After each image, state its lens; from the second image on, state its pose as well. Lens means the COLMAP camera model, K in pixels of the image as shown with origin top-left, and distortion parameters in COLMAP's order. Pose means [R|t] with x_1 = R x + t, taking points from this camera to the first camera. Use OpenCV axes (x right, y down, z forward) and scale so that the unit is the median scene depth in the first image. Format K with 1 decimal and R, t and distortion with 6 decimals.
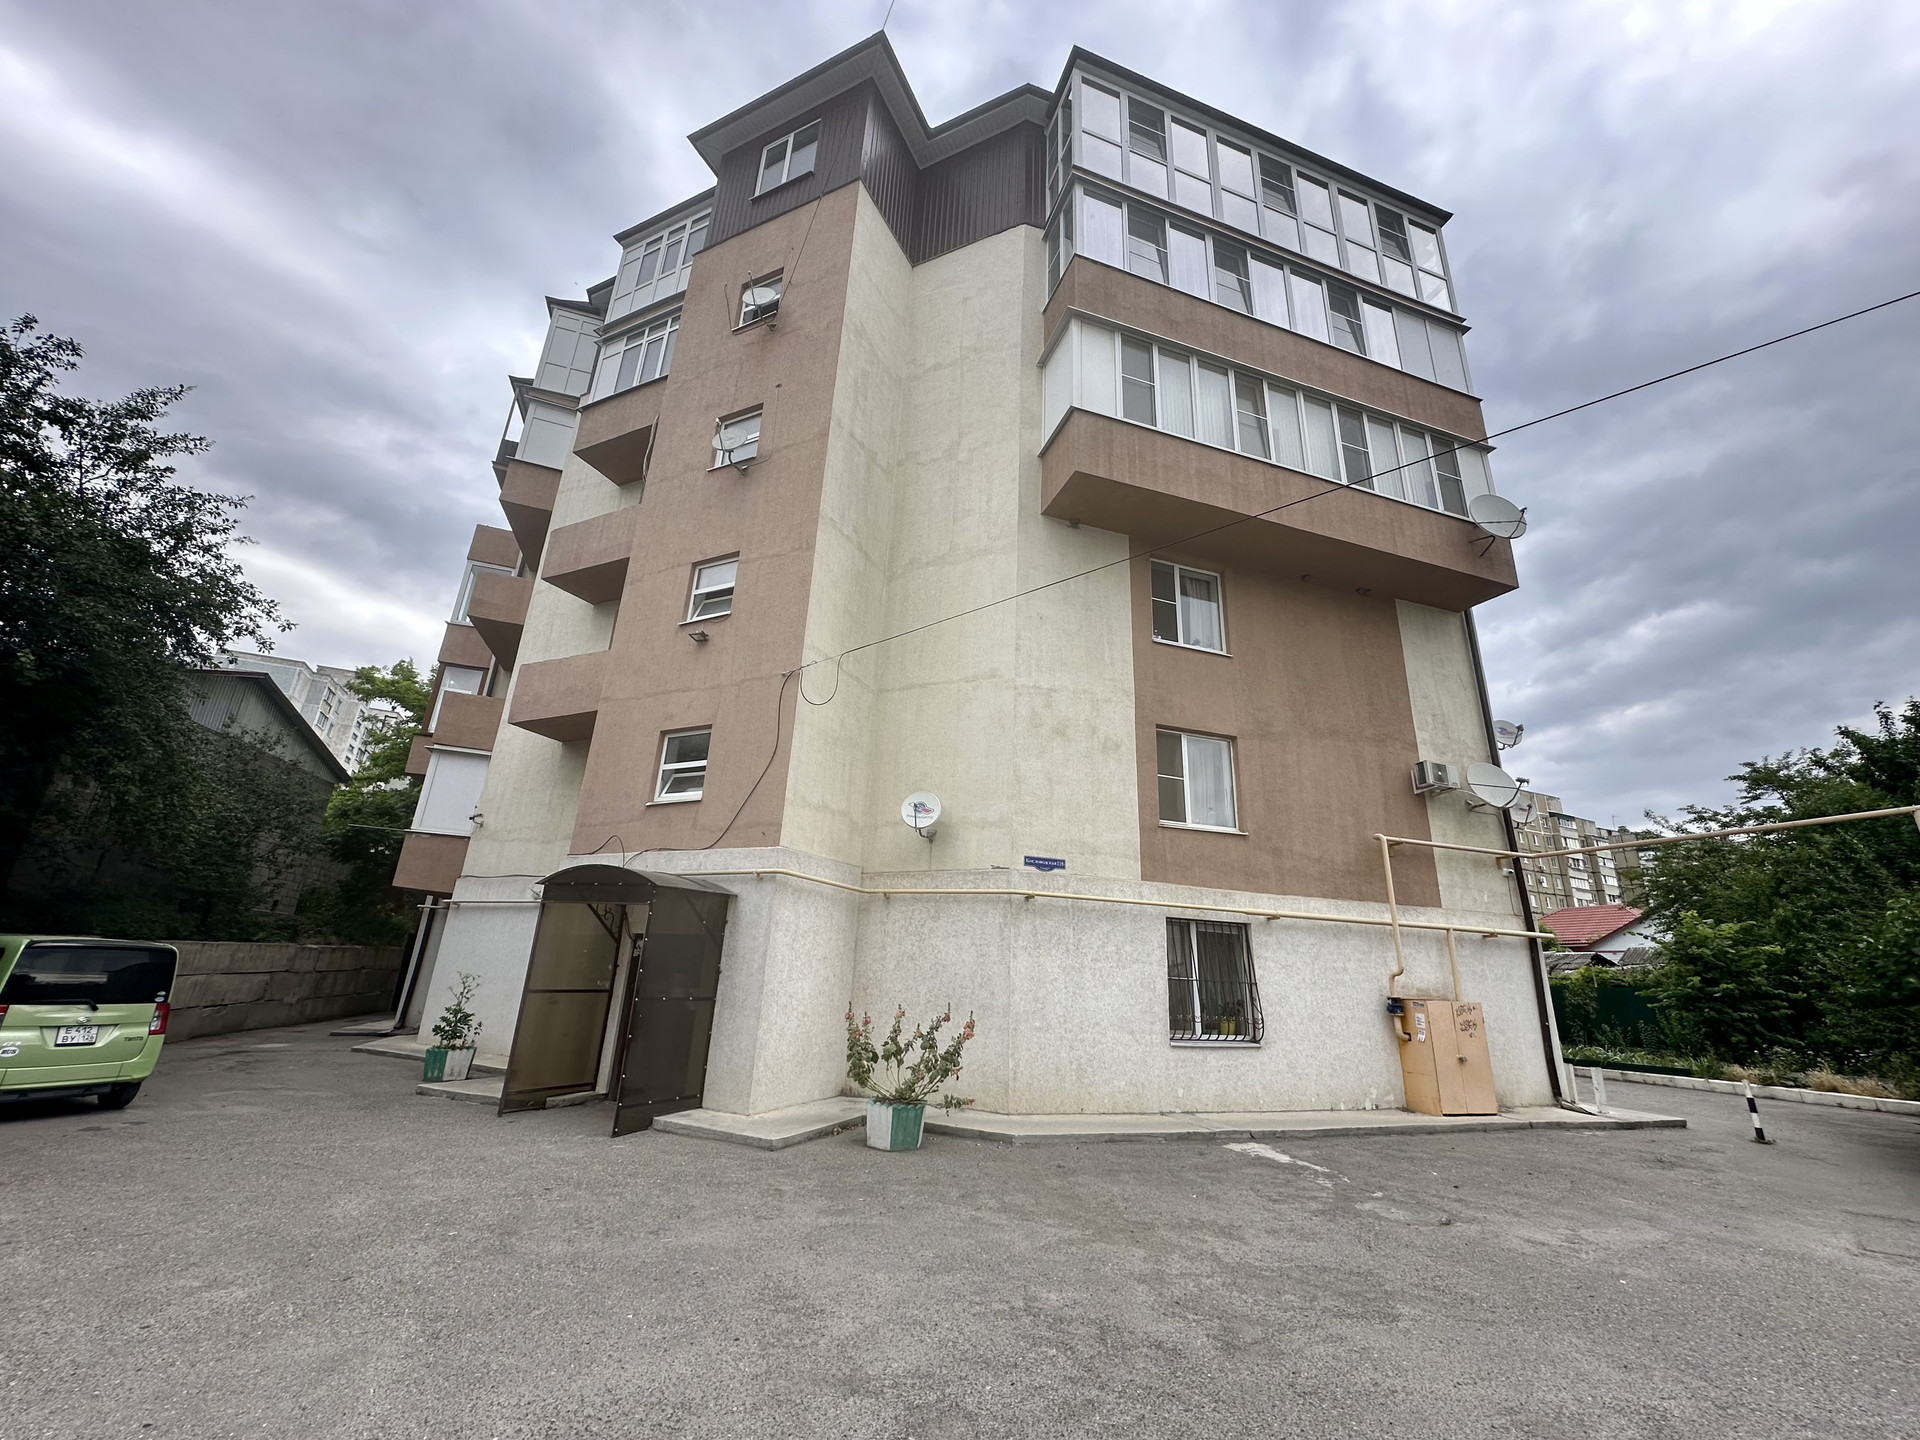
lens RADIAL K [[767.1, 0, 961.6], [0, 767.1, 716.7], [0, 0, 1]] dist [-0.001024, 0.000525]
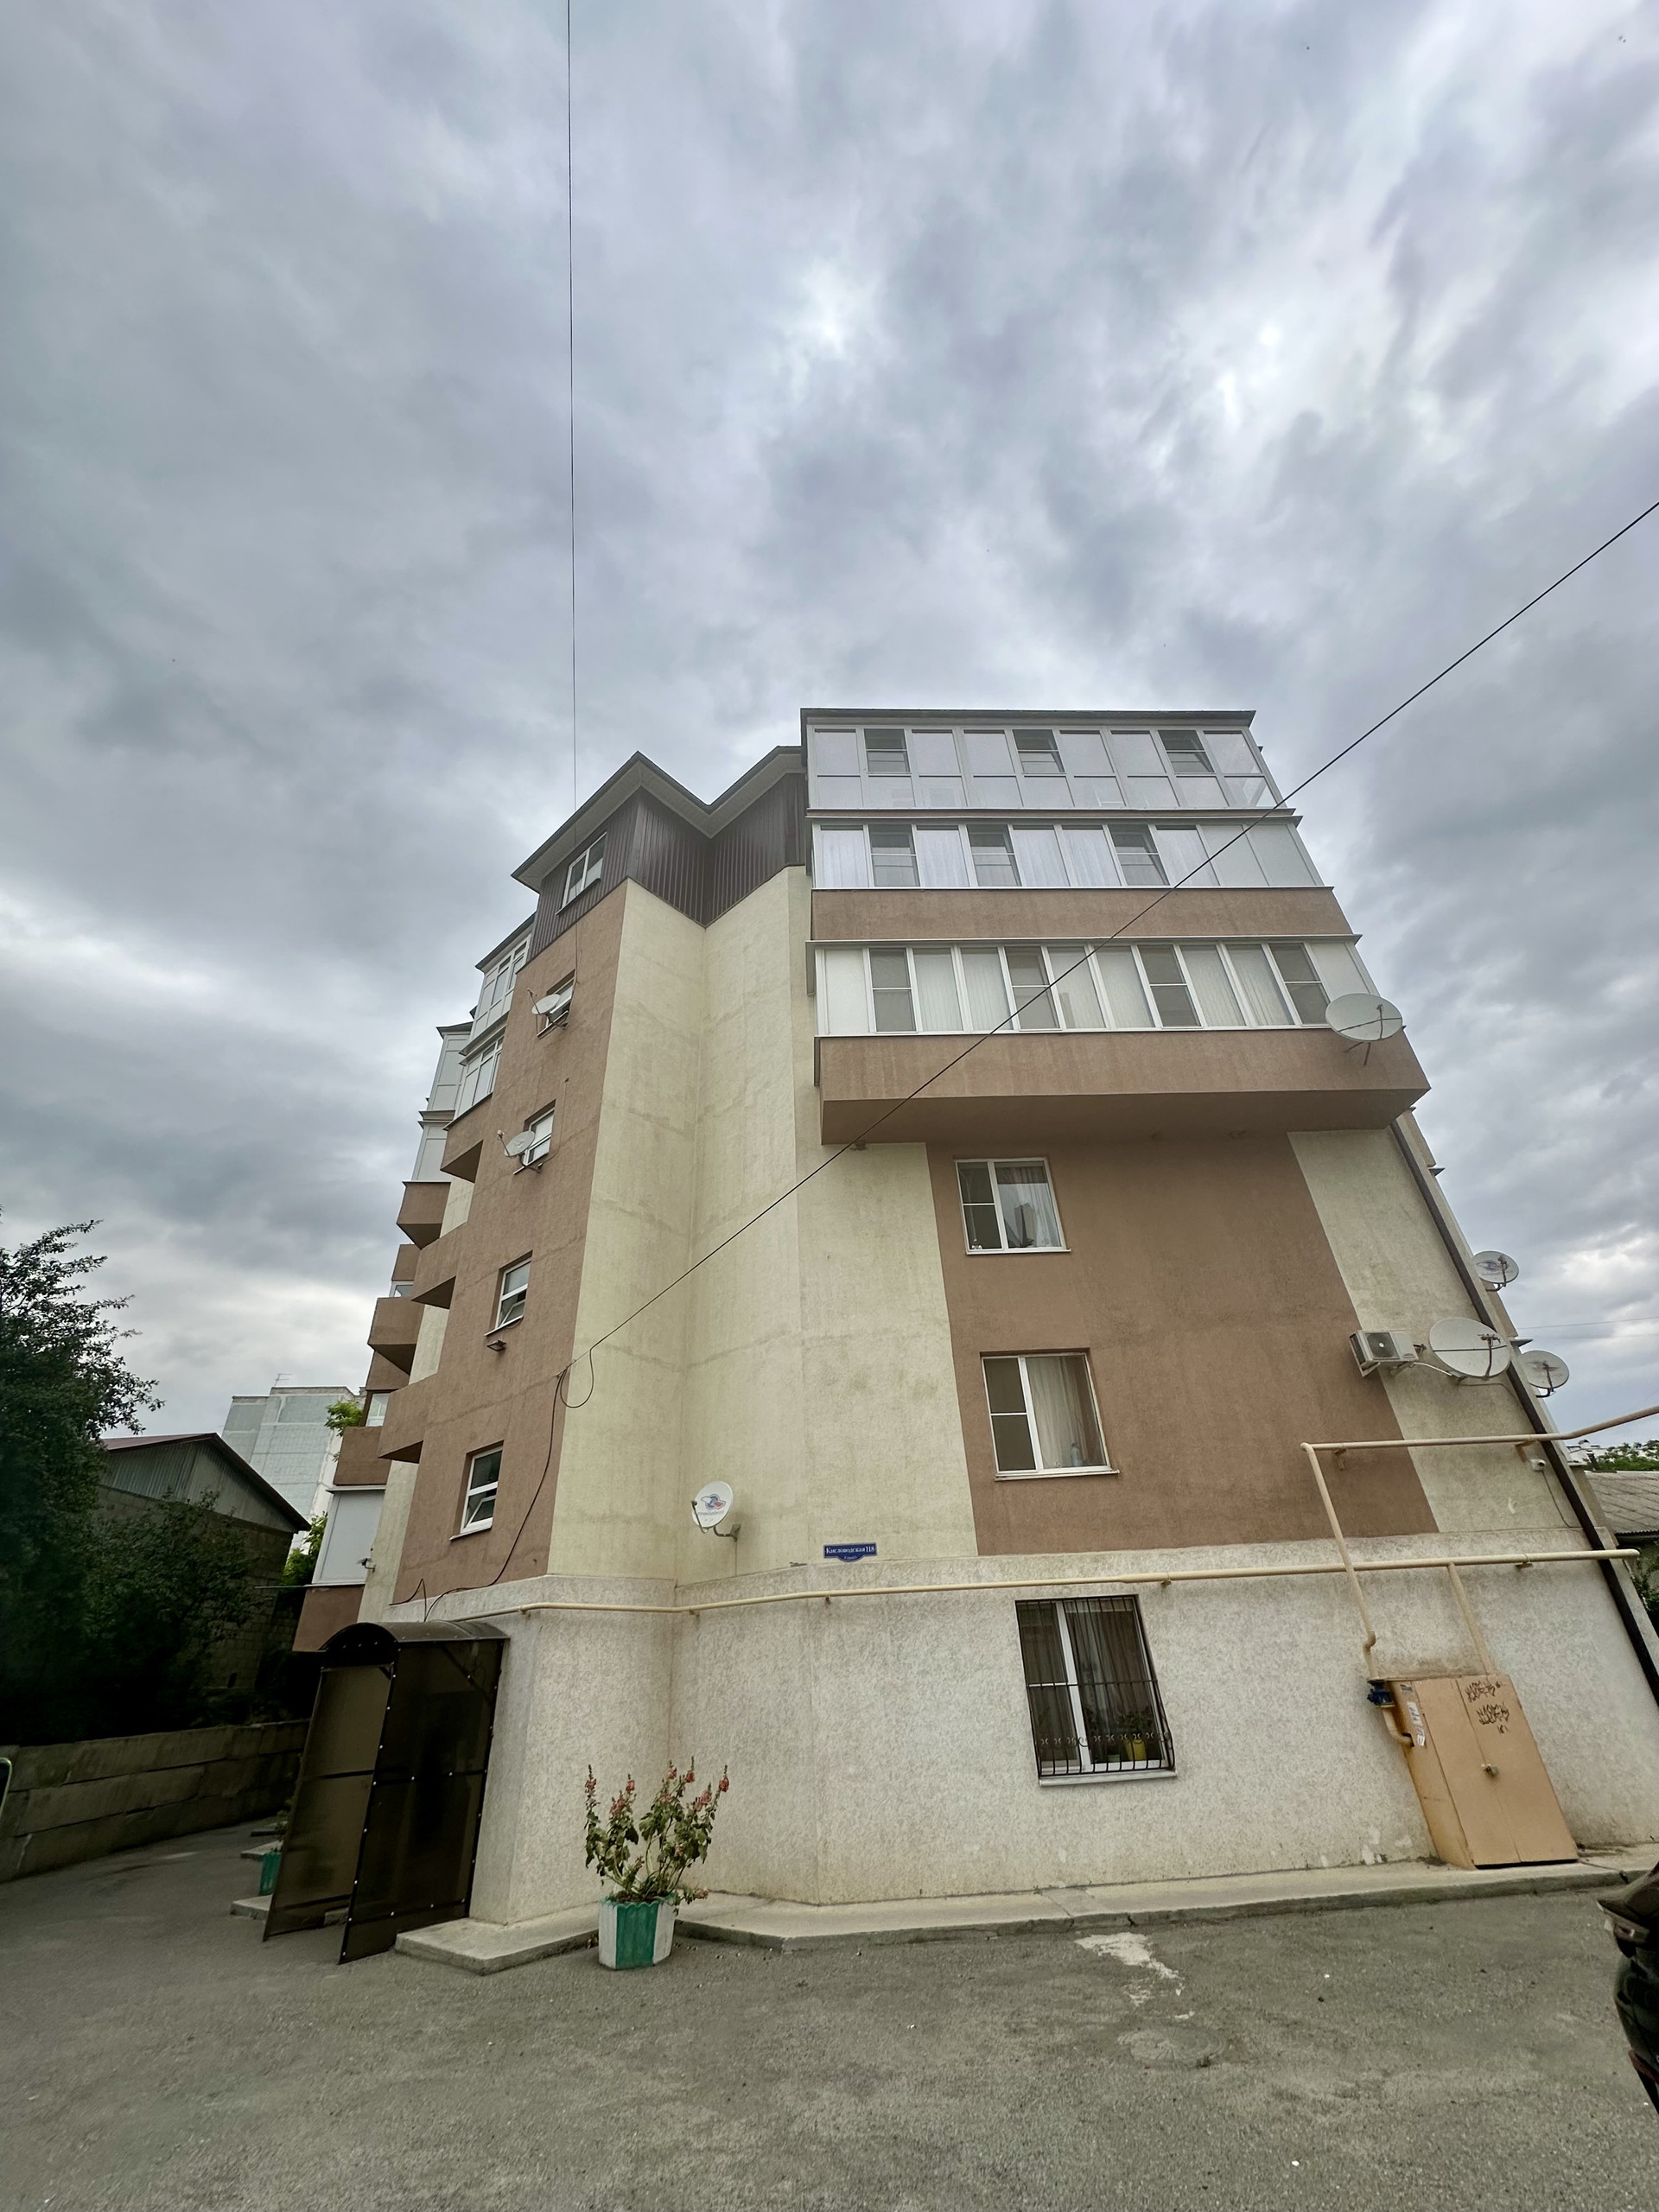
lens RADIAL K [[883.8, 0, 832.1], [0, 883.8, 1104.6], [0, 0, 1]] dist [-0.001024, 0.000525]
pose [[0.952876, -0.232516, -0.194844, 0.352439], [0.177297, 0.948018, -0.264248, -0.021496], [0.246158, 0.217250, 0.944568, -0.038444]]
